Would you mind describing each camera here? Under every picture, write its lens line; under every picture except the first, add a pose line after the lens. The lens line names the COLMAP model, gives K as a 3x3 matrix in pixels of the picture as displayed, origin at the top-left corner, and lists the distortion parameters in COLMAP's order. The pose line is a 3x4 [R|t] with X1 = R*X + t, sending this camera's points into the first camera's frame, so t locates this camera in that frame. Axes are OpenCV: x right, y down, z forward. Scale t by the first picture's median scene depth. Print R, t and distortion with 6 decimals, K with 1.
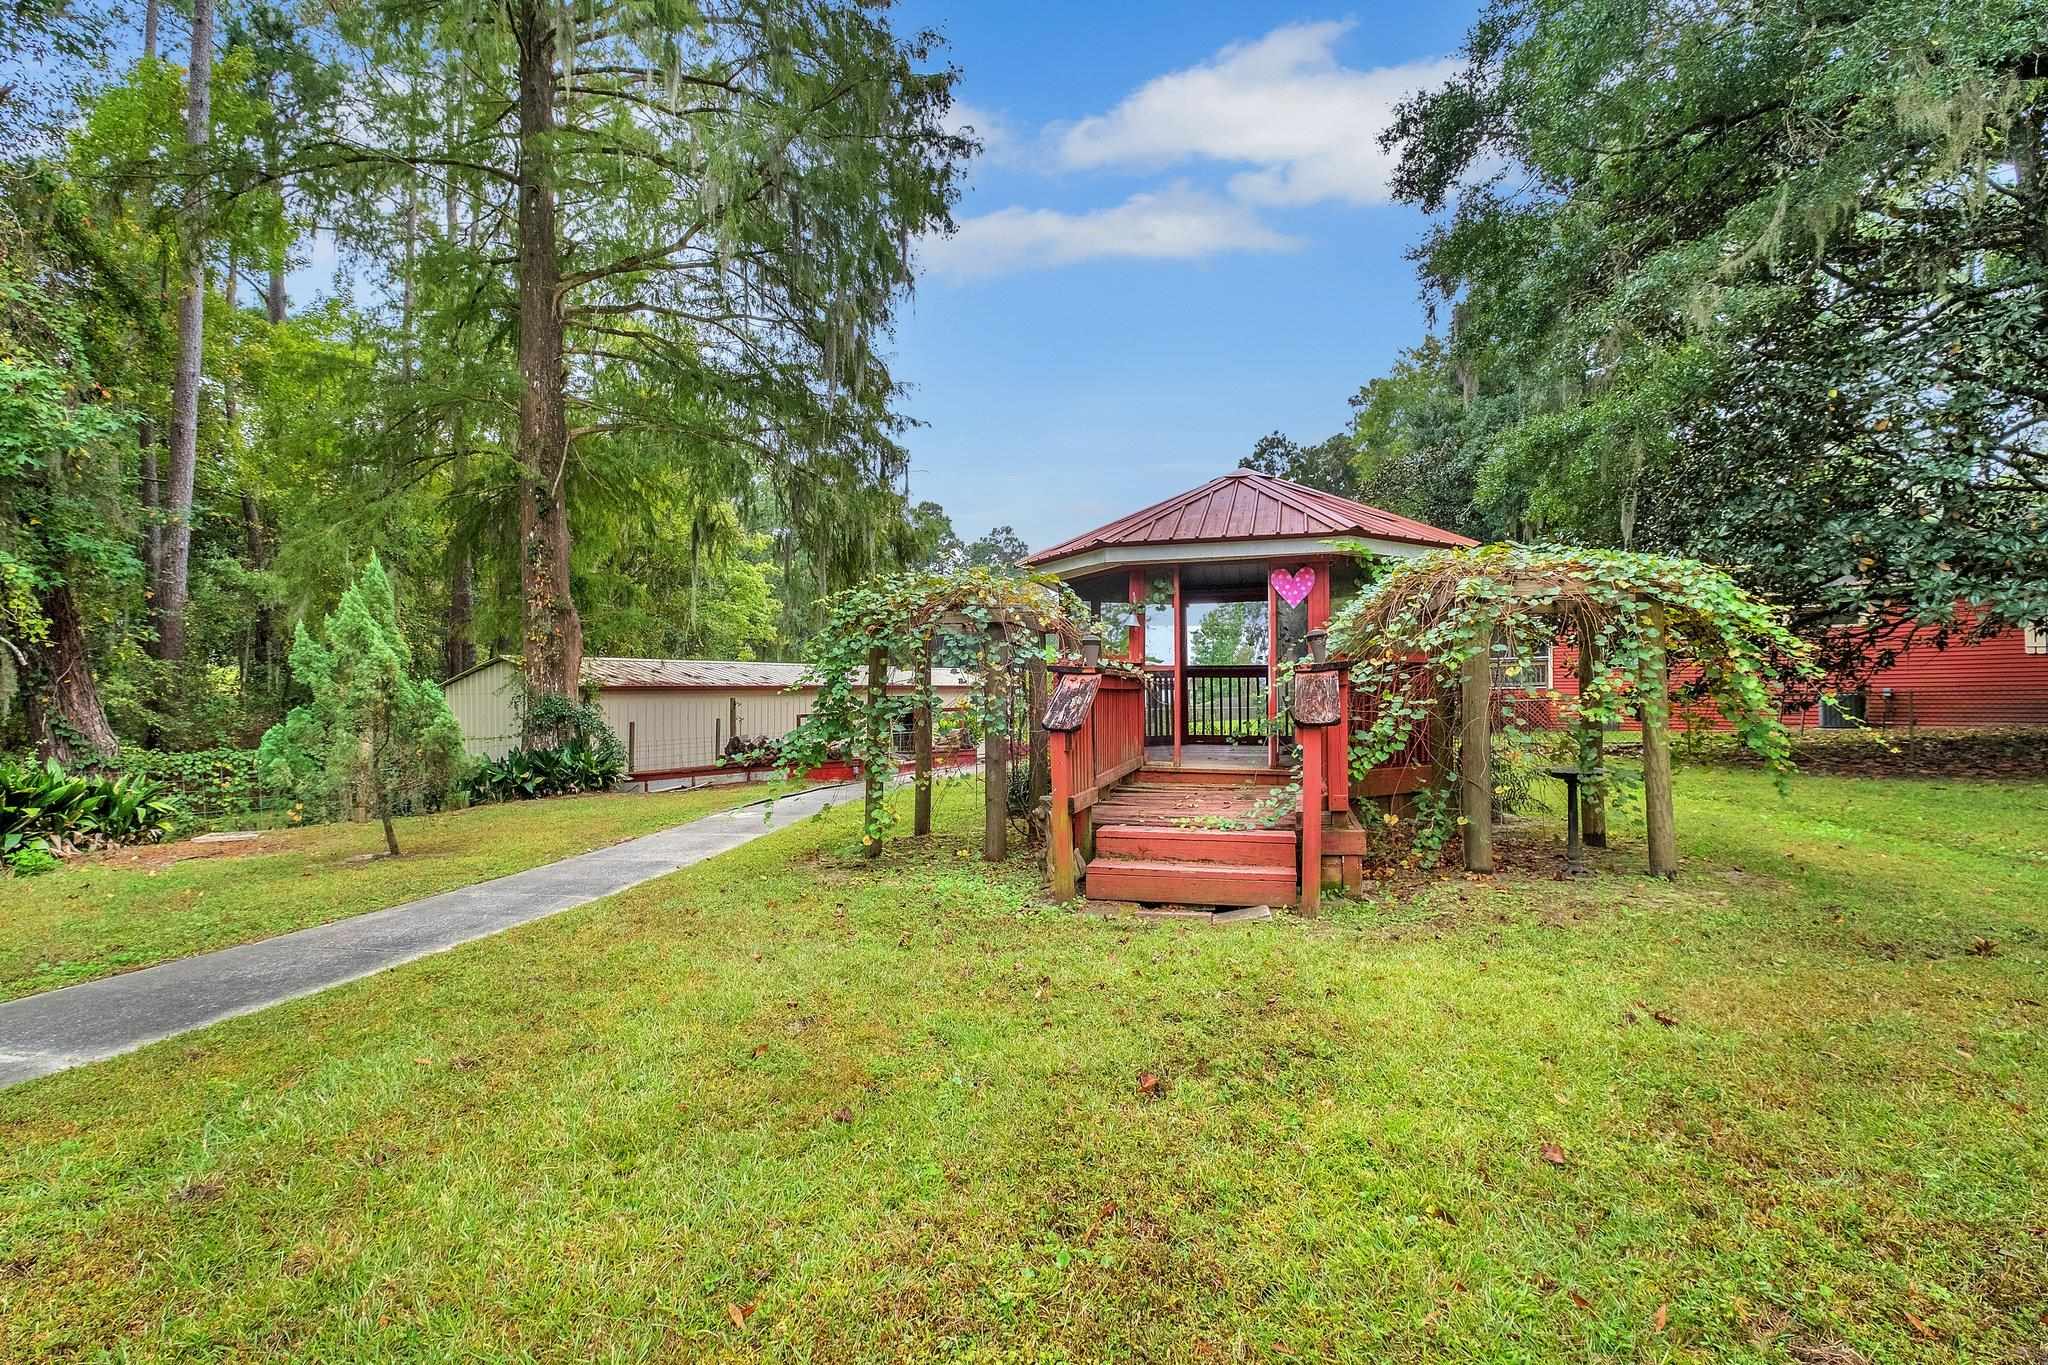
lens RADIAL K [[911.0, 0, 1024.0], [0, 911.0, 682.5], [0, 0, 1]] dist [-0.001372, 0.000049]
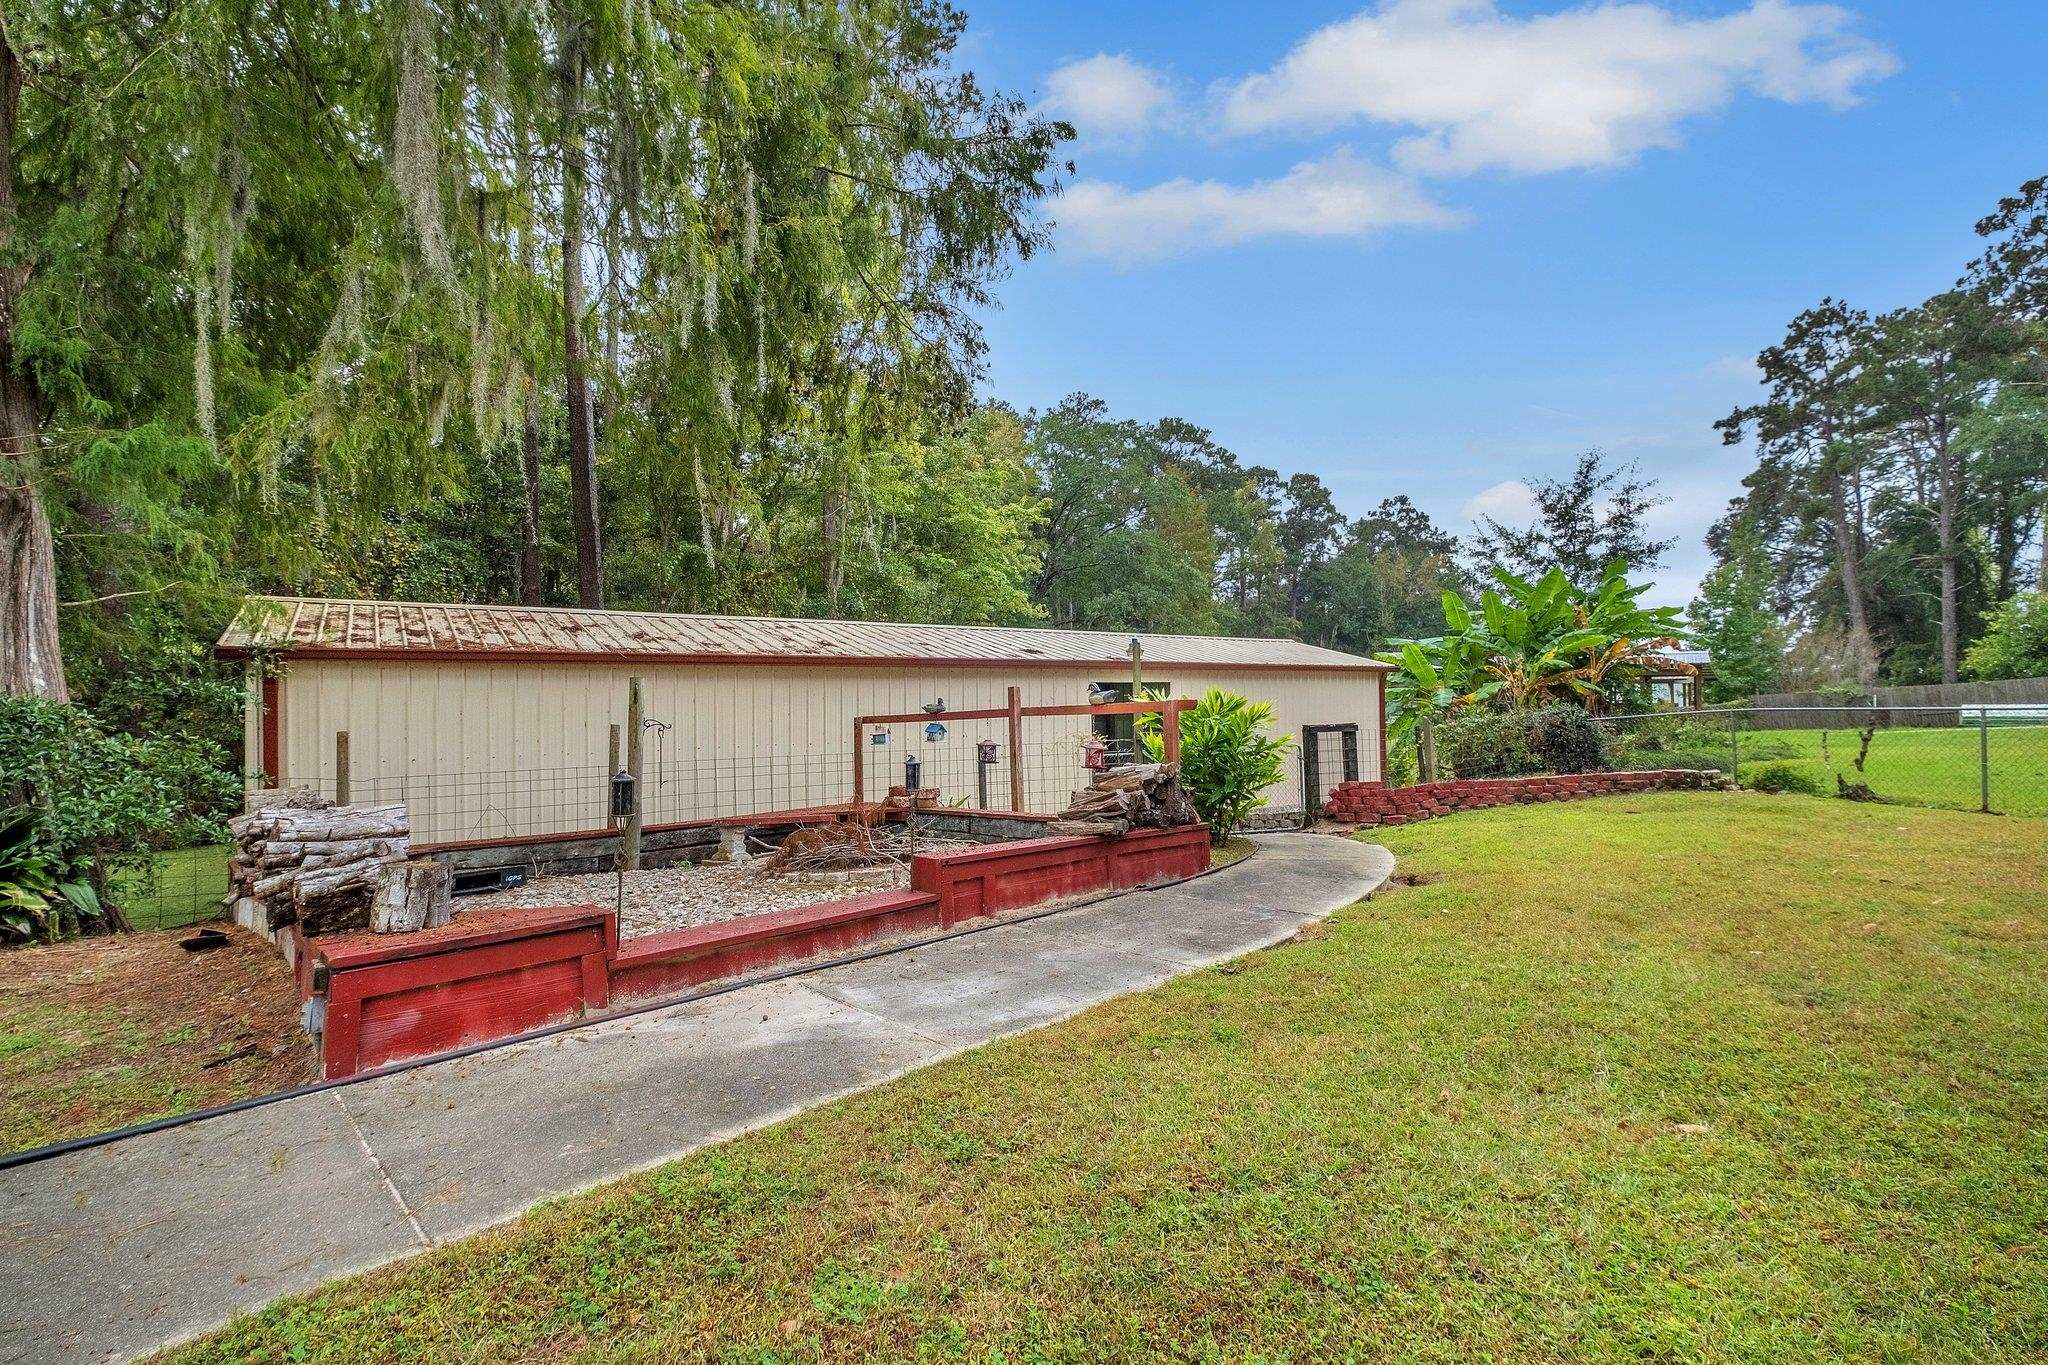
lens RADIAL K [[891.0, 0, 1013.1], [0, 891.0, 682.6], [0, 0, 1]] dist [0.000622, 0.000464]
pose [[0.906059, -0.012711, -0.422960, 0.005000], [0.012138, 0.999918, -0.004048, 0.004993], [0.422976, -0.001466, 0.906140, 0.150468]]
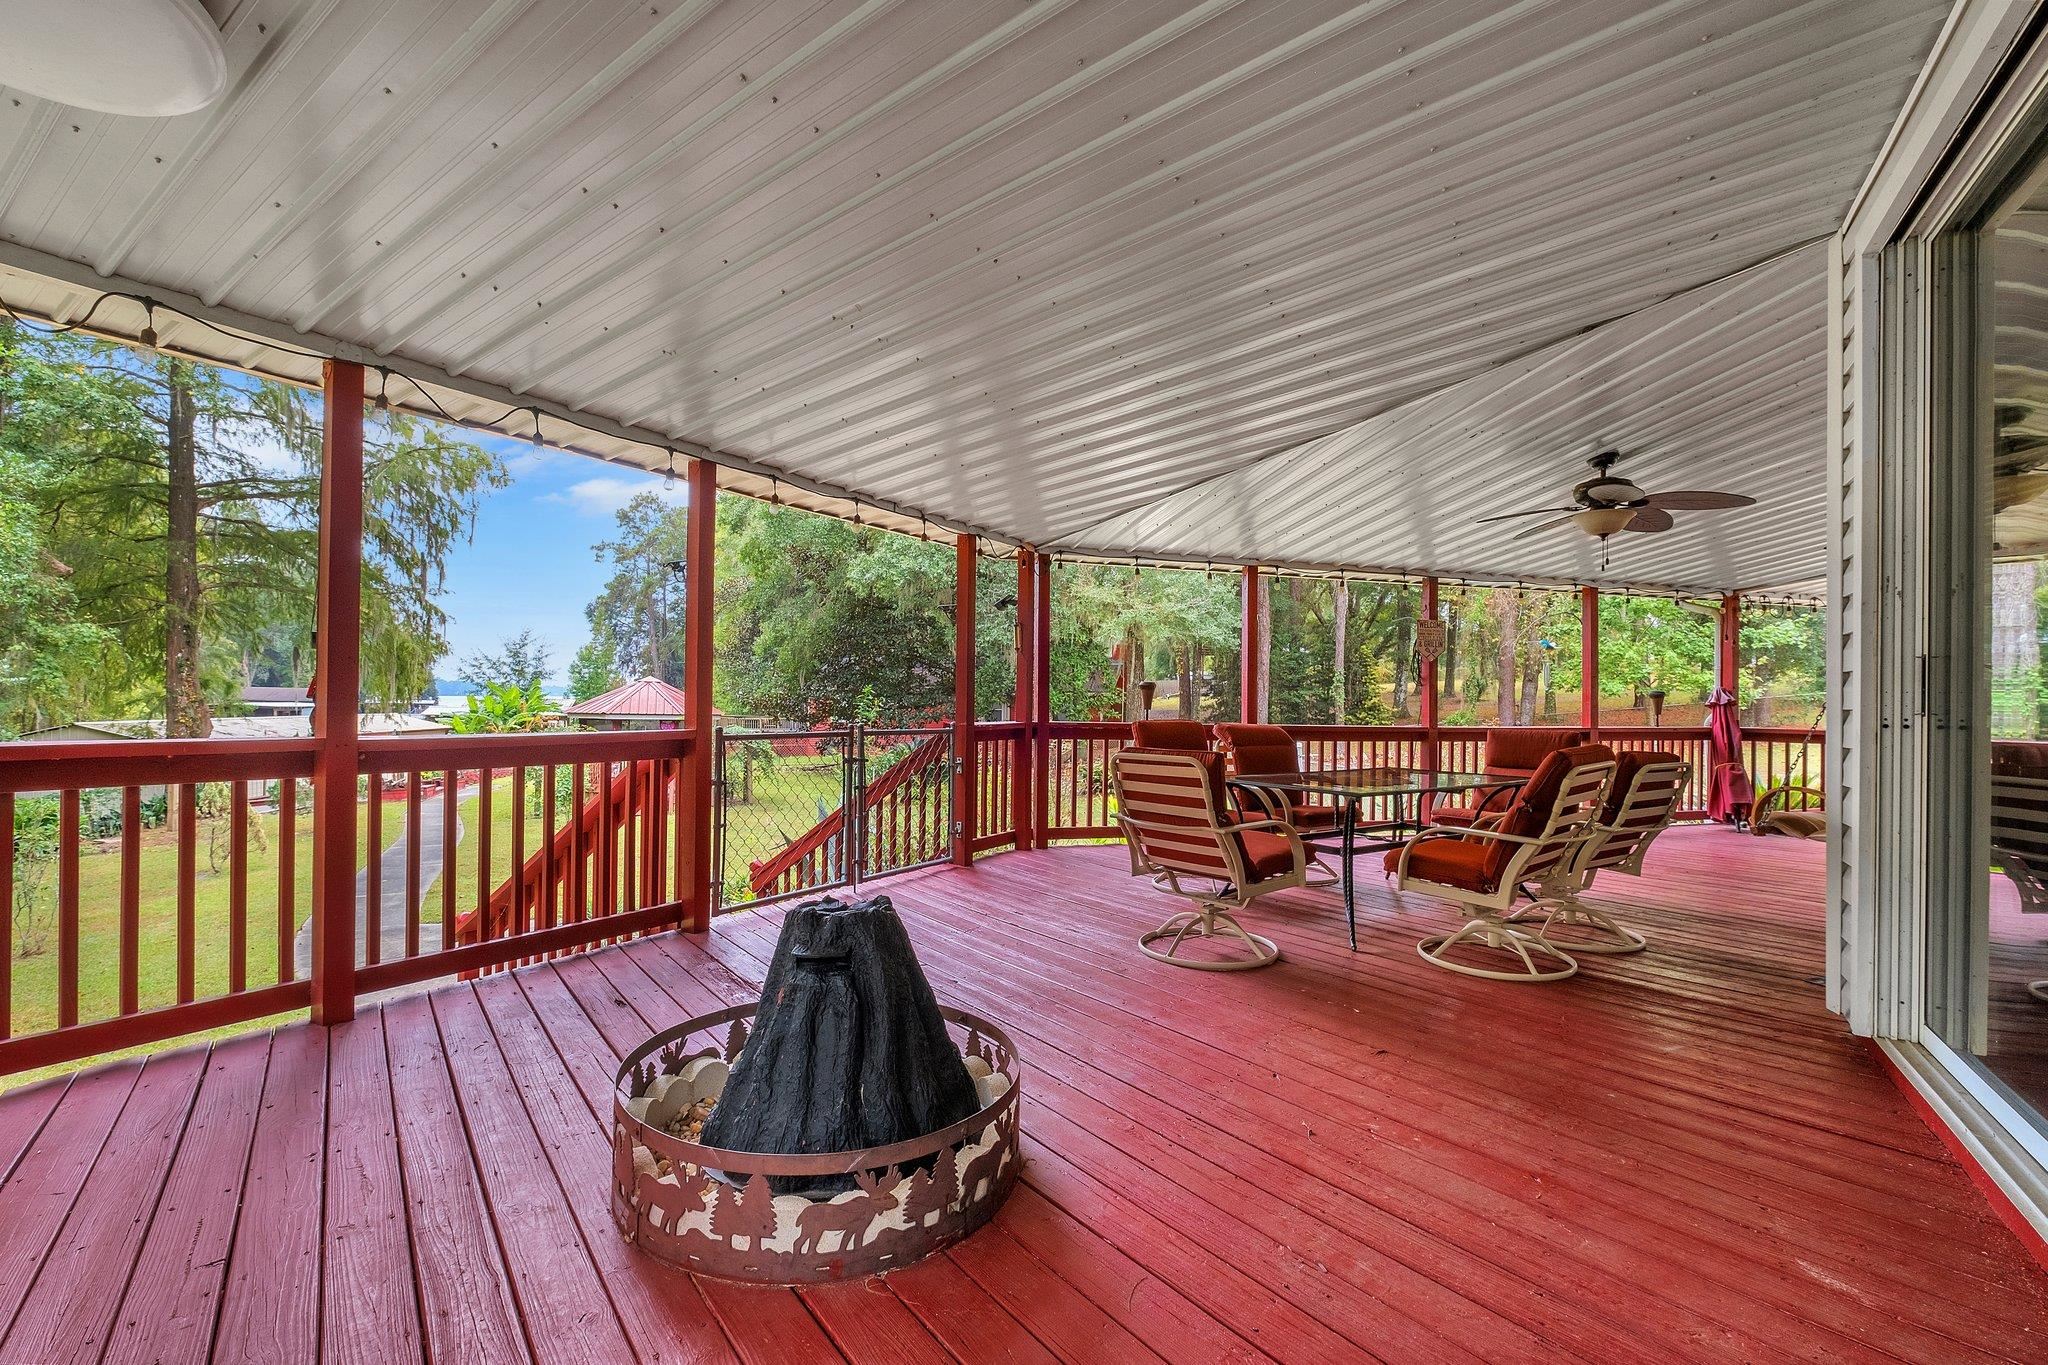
lens RADIAL K [[895.1, 0, 1024.0], [0, 895.1, 682.5], [0, 0, 1]] dist [-0.012351, -0.000038]
pose [[0.779502, 0.028253, 0.625762, -0.061716], [-0.021453, 0.999600, -0.018408, -0.020190], [-0.626032, 0.000924, 0.779797, -0.198660]]
